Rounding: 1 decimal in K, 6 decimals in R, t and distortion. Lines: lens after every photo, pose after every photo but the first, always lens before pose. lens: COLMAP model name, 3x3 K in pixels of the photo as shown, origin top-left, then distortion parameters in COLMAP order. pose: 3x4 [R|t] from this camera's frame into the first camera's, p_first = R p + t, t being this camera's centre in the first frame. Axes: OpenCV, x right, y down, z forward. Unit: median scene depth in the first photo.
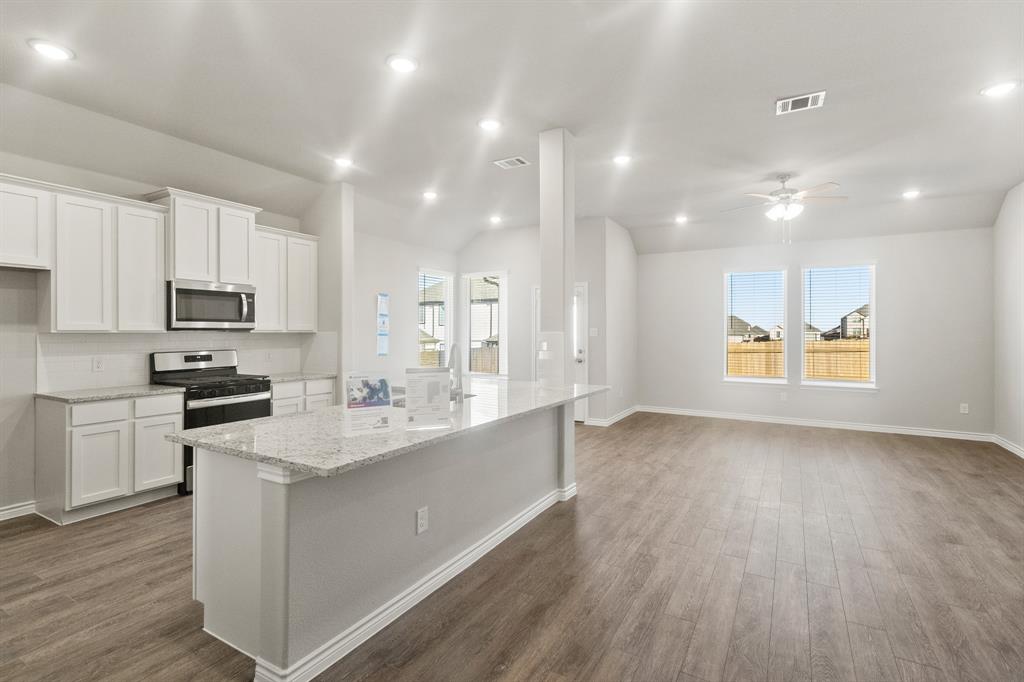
lens RADIAL K [[472.7, 0, 508.3], [0, 472.7, 336.2], [0, 0, 1]] dist [0.005115, -0.000010]
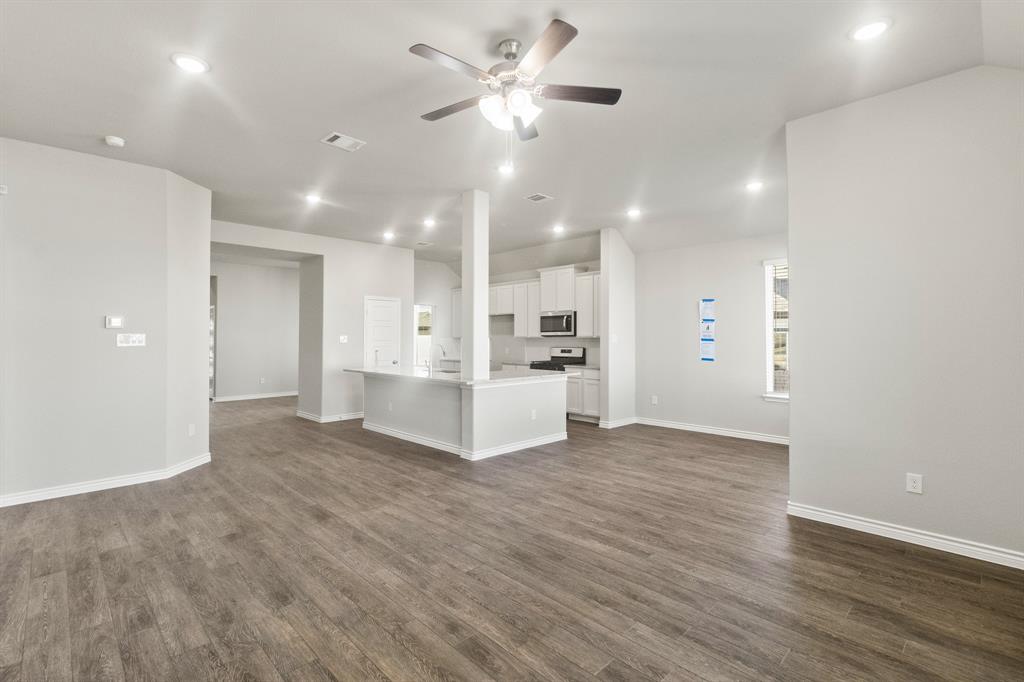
lens RADIAL K [[472.7, 0, 513.0], [0, 472.7, 338.0], [0, 0, 1]] dist [0.005115, -0.000010]
pose [[-0.249014, 0.000310, -0.968500, 1.122550], [-0.007580, 0.999969, 0.002269, -0.007962], [0.968470, 0.007906, -0.249004, 1.164132]]
